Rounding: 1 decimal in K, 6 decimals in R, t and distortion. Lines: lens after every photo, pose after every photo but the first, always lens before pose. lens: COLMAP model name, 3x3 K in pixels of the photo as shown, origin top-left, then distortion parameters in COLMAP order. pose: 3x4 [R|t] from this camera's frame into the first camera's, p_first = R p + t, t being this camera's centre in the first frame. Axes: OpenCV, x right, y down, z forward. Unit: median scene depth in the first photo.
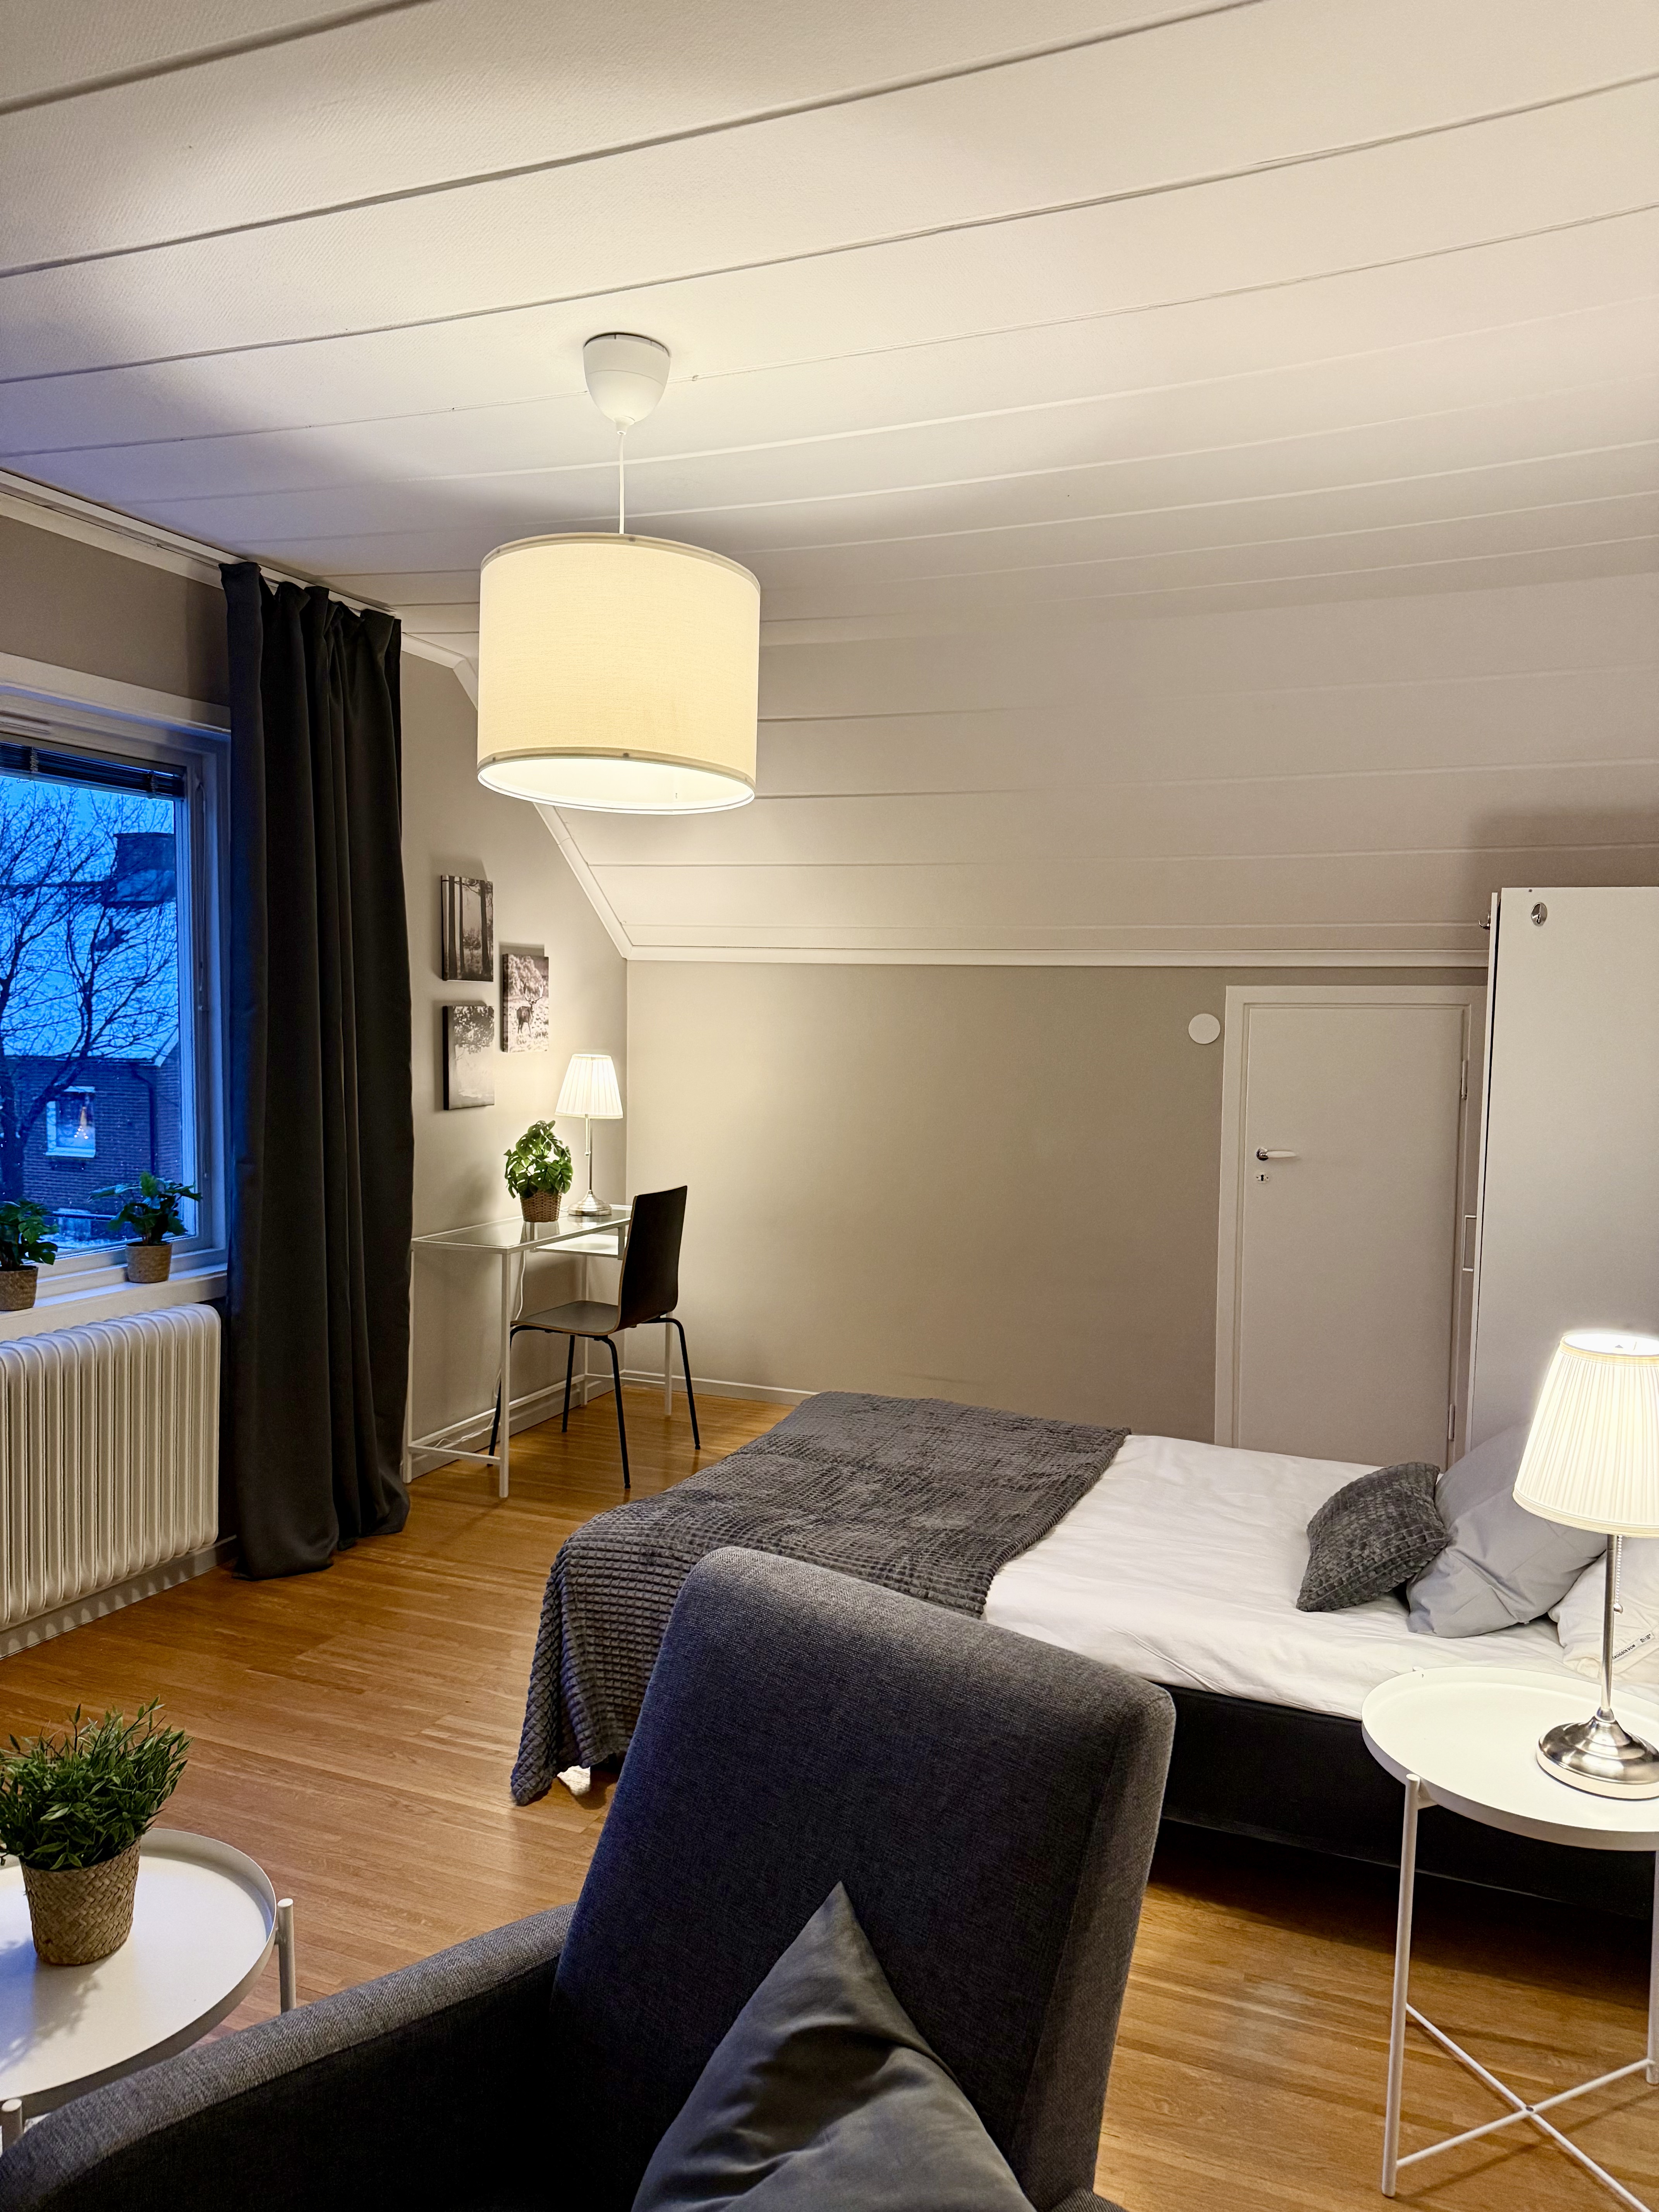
lens RADIAL K [[1568.0, 0, 783.6], [0, 1568.0, 1079.5], [0, 0, 1]] dist [0.146945, -0.251345]
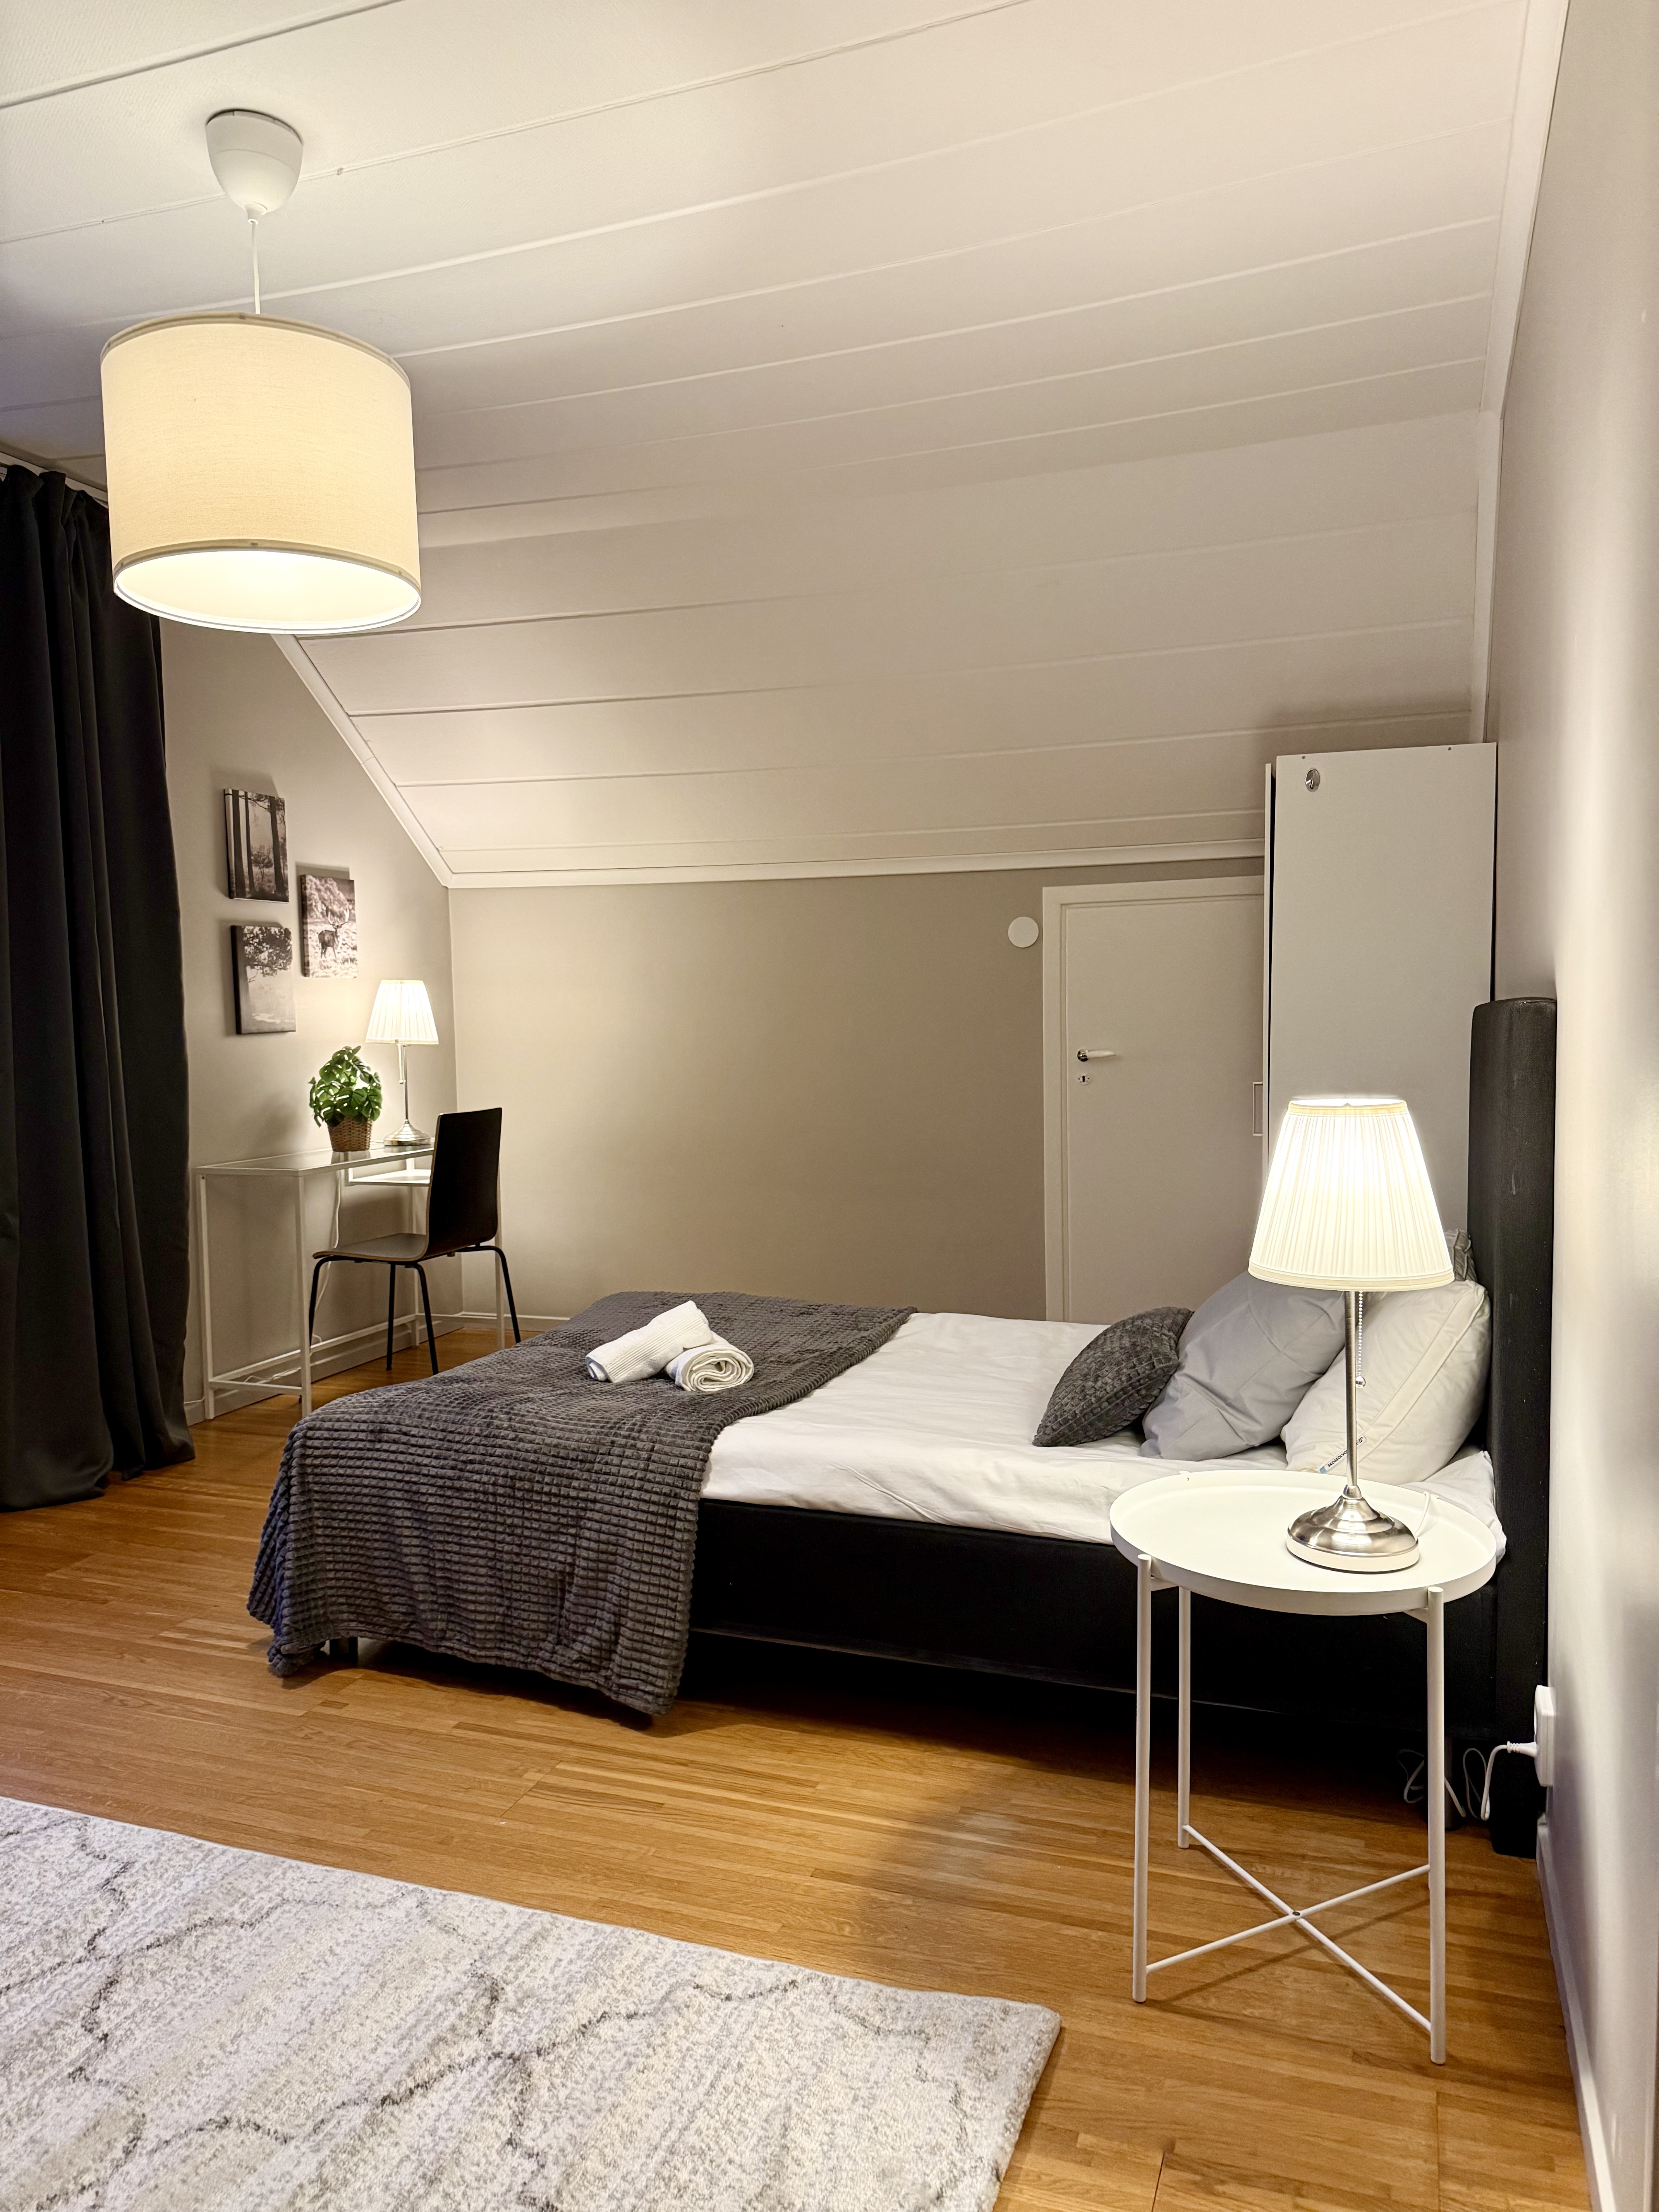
lens RADIAL K [[1560.2, 0, 829.5], [0, 1560.2, 1106.0], [0, 0, 1]] dist [0.078824, -0.105320]
pose [[0.998421, -0.035020, 0.043924, 0.114947], [0.034899, 0.999385, 0.003514, 0.081794], [-0.044020, -0.001976, 0.999029, 0.029296]]
